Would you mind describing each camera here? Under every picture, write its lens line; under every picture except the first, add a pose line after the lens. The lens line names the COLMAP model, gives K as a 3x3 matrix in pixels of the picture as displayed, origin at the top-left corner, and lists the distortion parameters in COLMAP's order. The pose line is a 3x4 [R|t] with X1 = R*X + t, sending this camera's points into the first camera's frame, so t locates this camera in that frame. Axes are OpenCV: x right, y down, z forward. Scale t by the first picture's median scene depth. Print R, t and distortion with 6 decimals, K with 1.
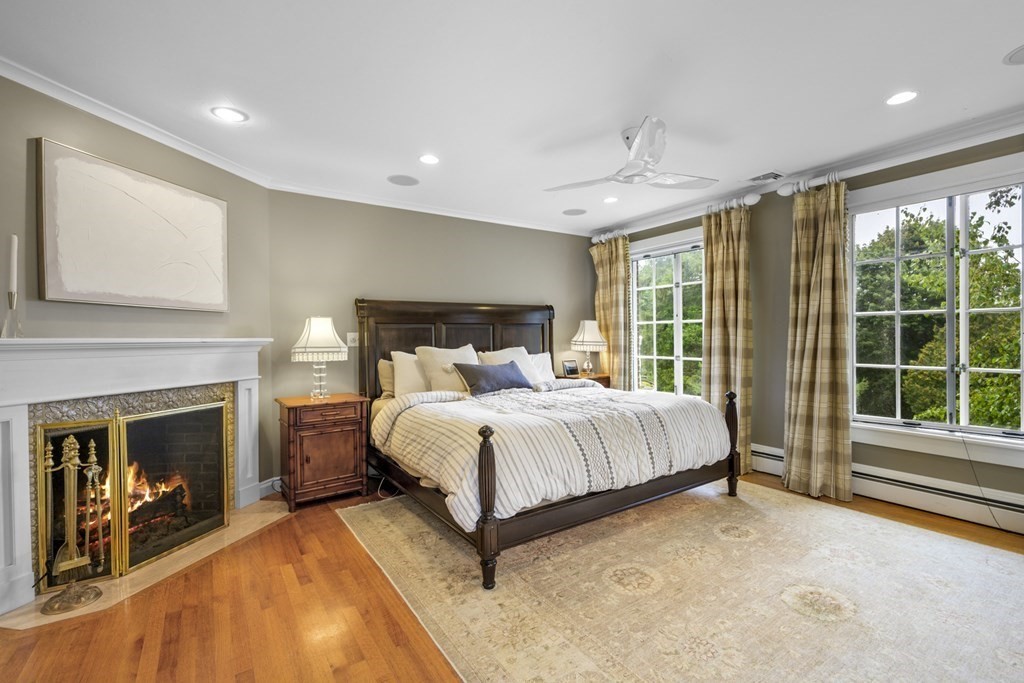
lens RADIAL K [[463.5, 0, 516.6], [0, 463.5, 343.9], [0, 0, 1]] dist [-0.001728, 0.001396]
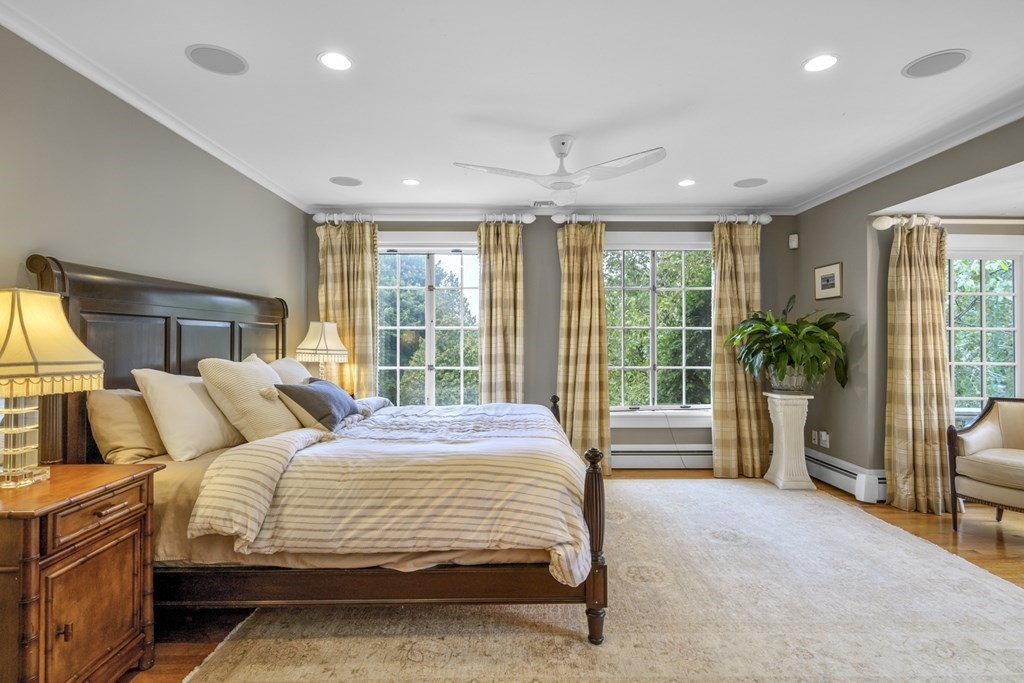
lens RADIAL K [[544.7, 0, 512.9], [0, 544.7, 336.3], [0, 0, 1]] dist [0.000658, -0.000030]
pose [[0.539128, 0.019618, 0.841996, -0.579412], [0.007378, 0.999580, -0.028014, -0.000155], [-0.842192, 0.021316, 0.538757, 0.345807]]
